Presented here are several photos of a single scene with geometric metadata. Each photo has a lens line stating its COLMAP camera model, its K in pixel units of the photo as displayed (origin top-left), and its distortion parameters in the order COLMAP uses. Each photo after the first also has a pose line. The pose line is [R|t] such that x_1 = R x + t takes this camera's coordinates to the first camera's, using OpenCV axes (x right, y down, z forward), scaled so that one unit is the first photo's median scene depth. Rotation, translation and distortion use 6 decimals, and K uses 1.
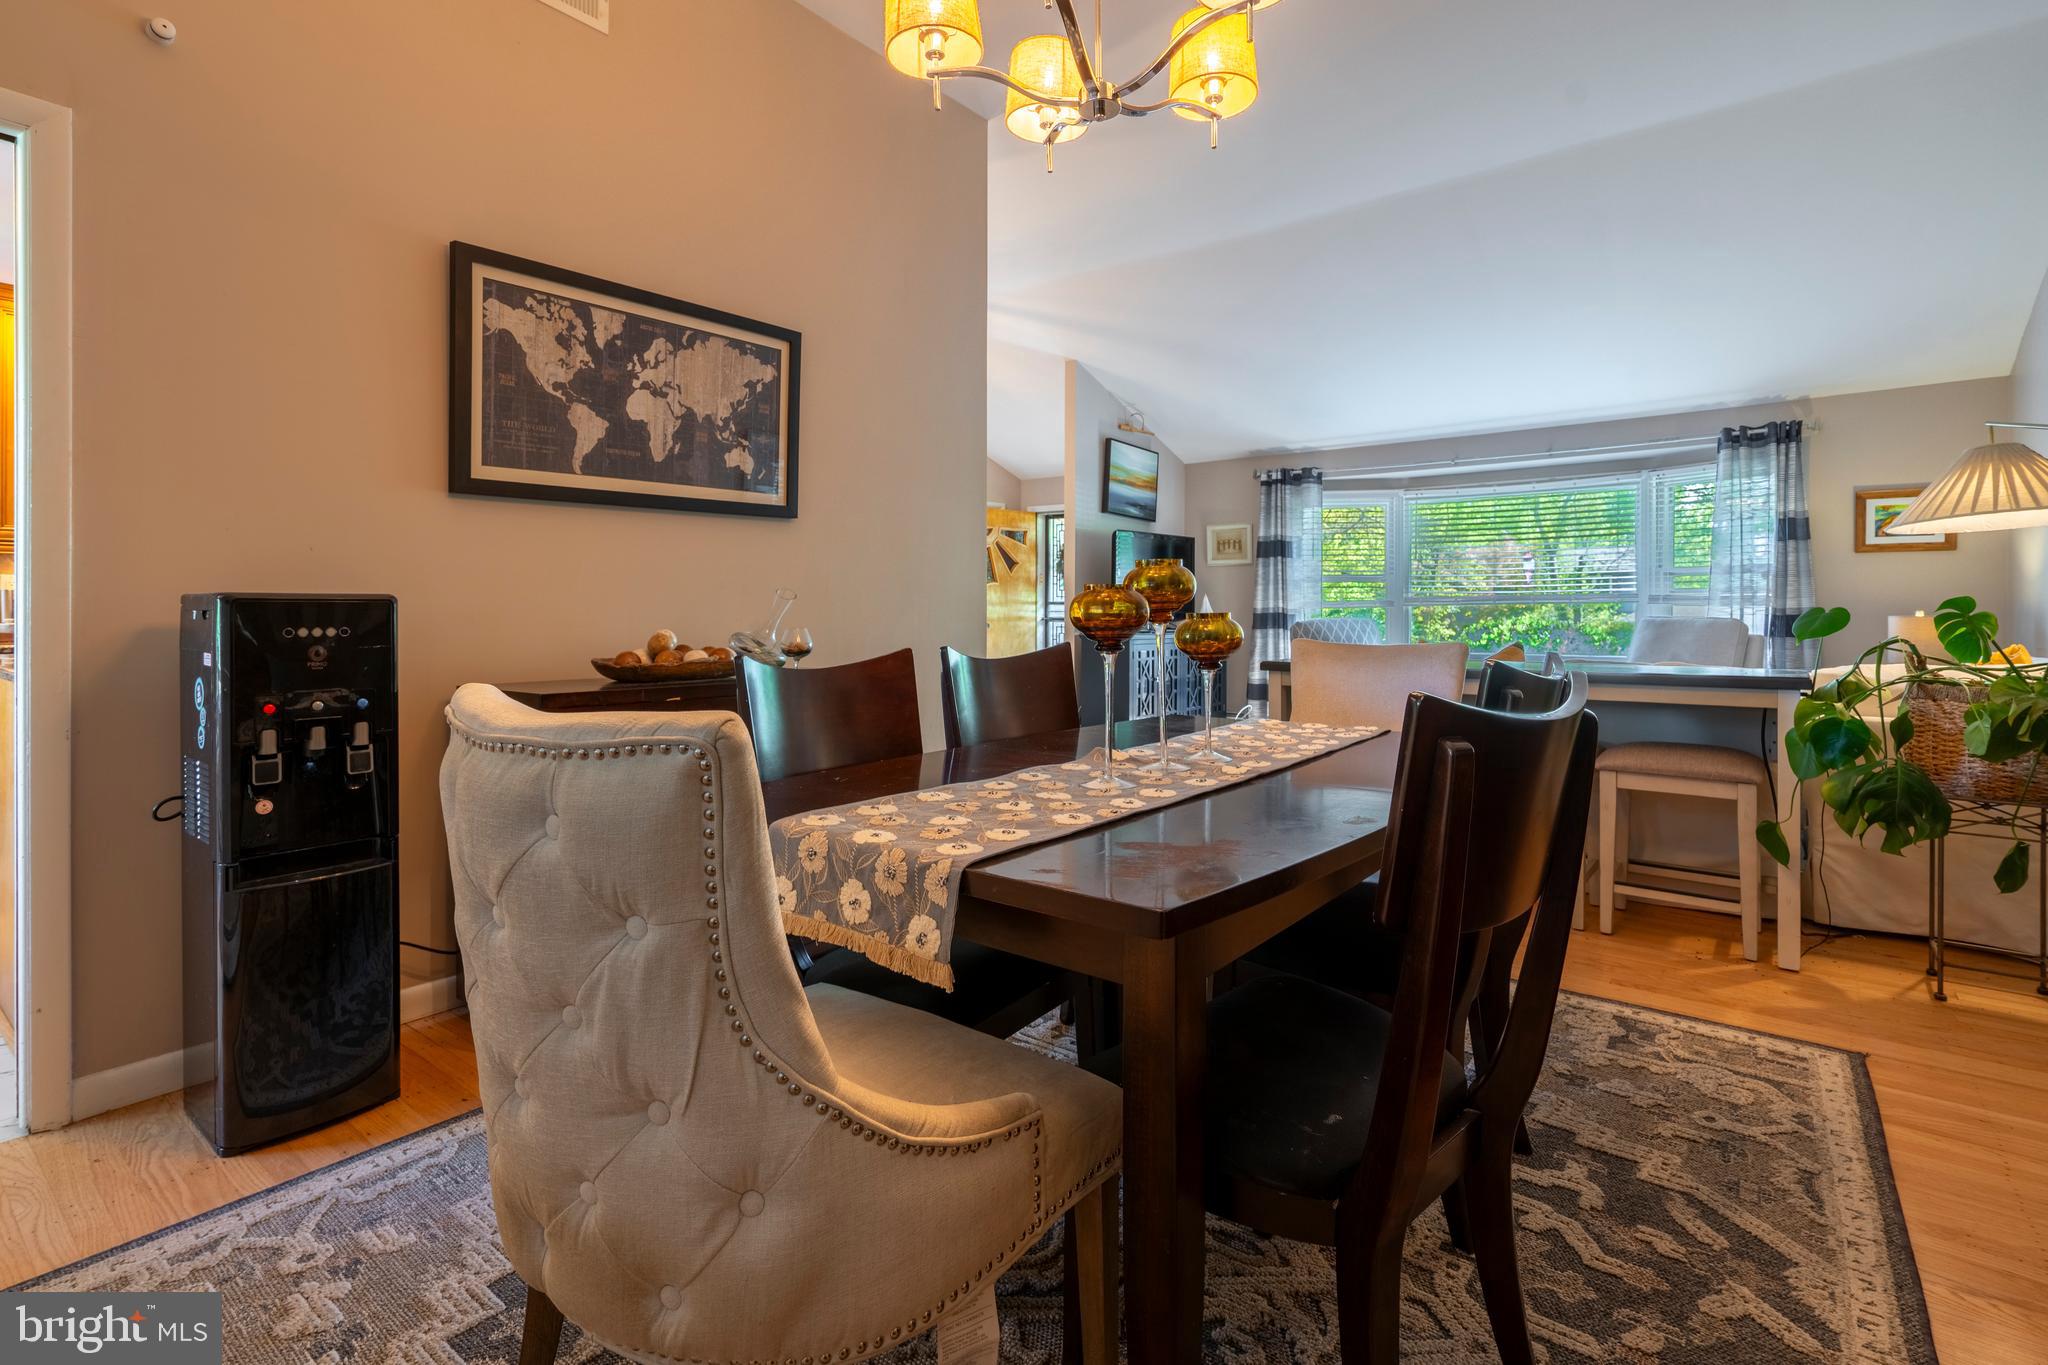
lens RADIAL K [[938.1, 0, 1057.8], [0, 938.1, 608.9], [0, 0, 1]] dist [-0.000330, 0.001143]
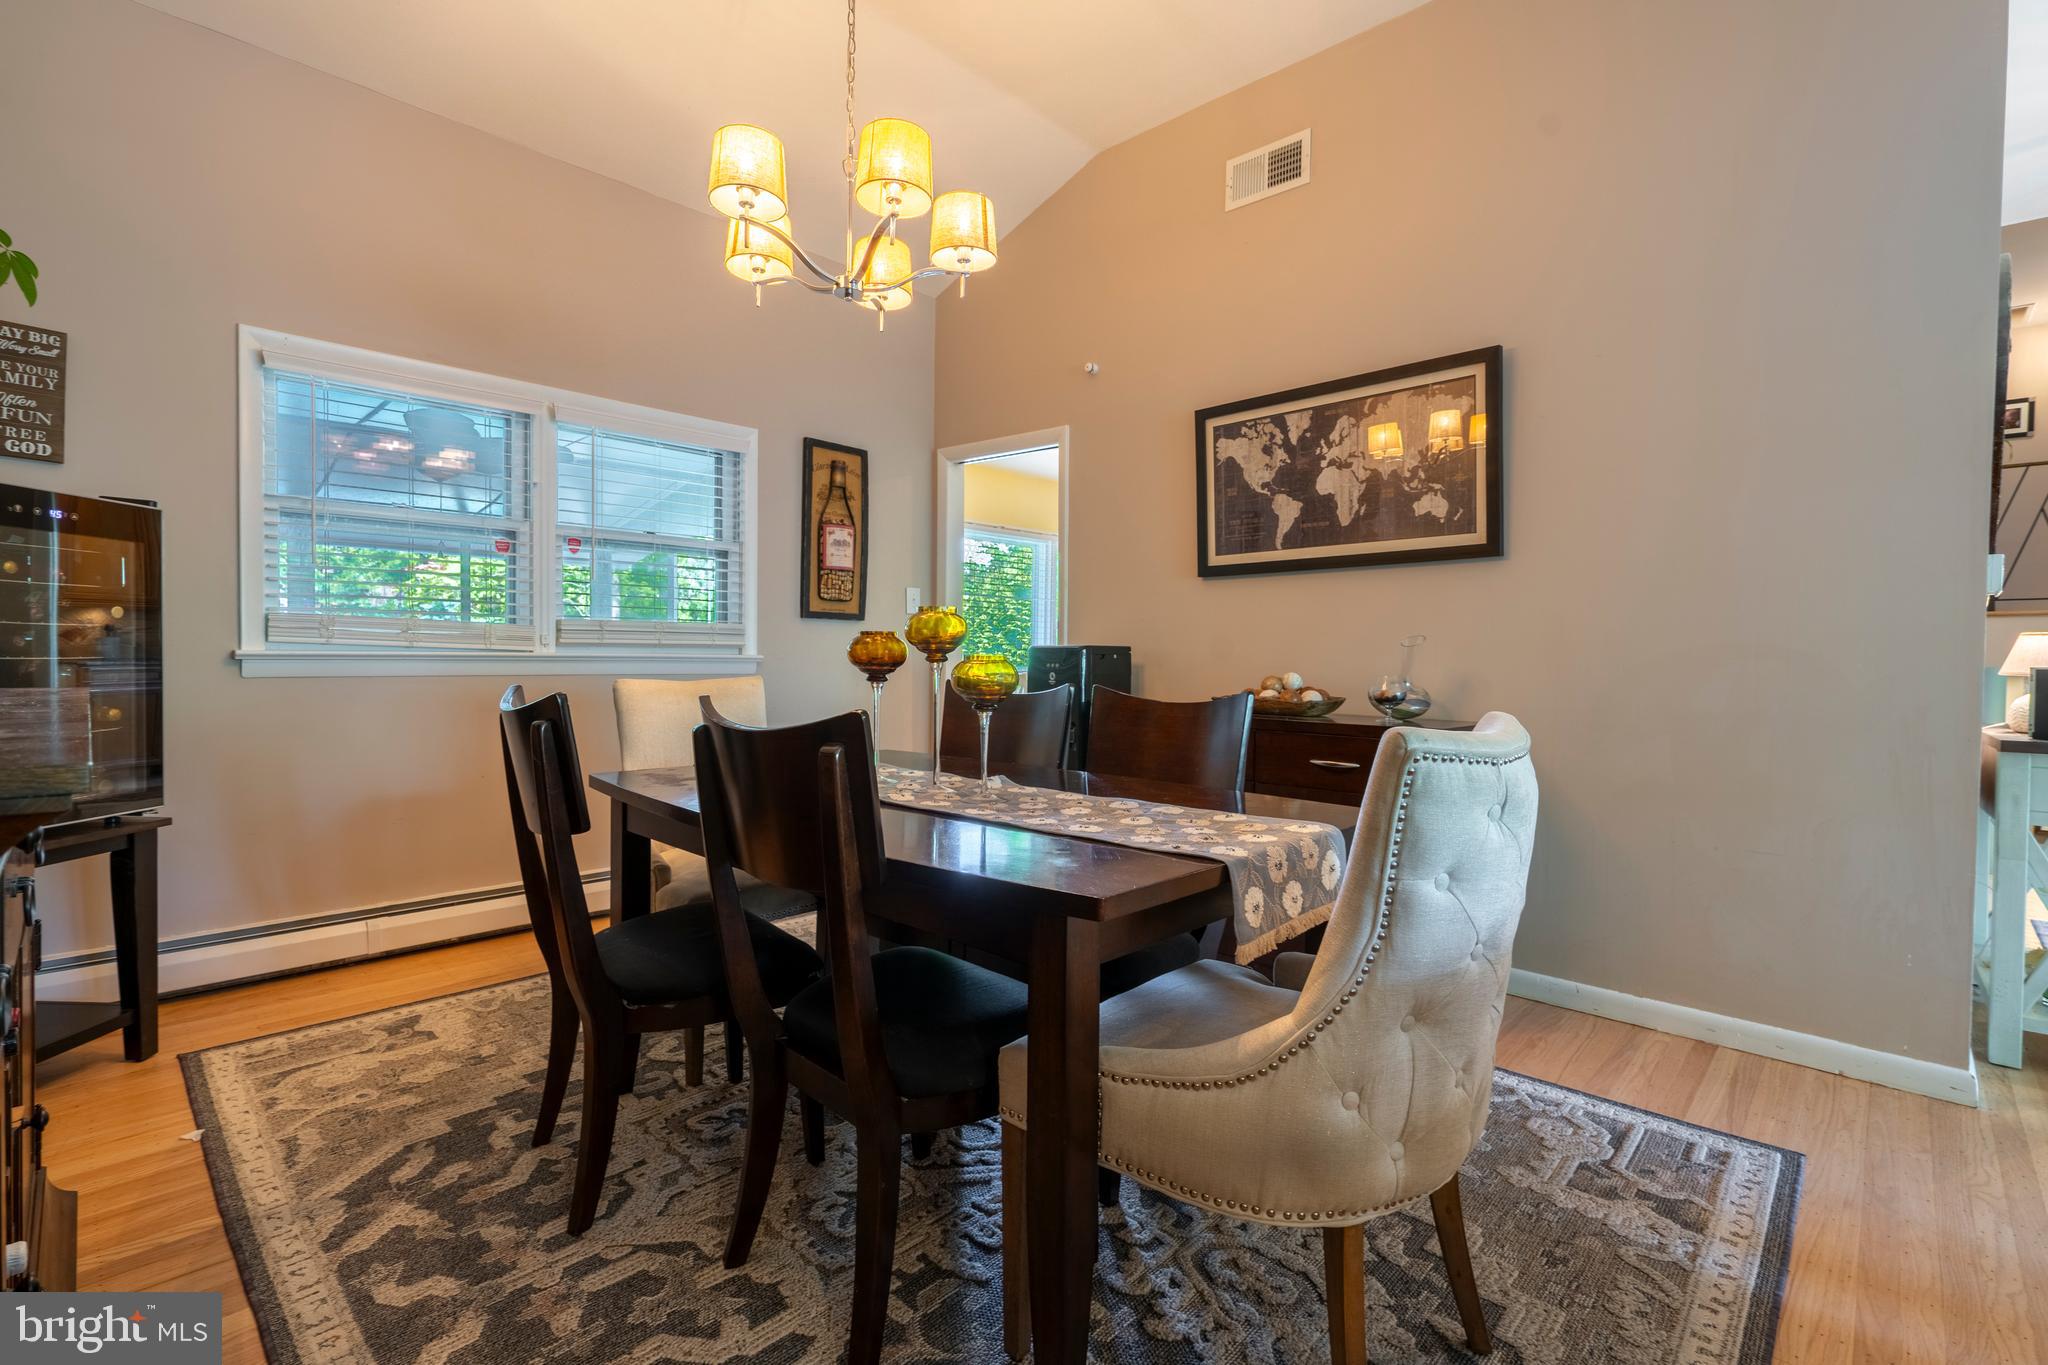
lens RADIAL K [[938.1, 0, 1025.0], [0, 938.1, 670.4], [0, 0, 1]] dist [-0.000330, 0.001143]
pose [[-0.119099, 0.018375, -0.992712, 0.783337], [-0.014002, 0.999698, 0.020185, -0.000160], [0.992784, 0.016304, -0.118806, 0.792624]]
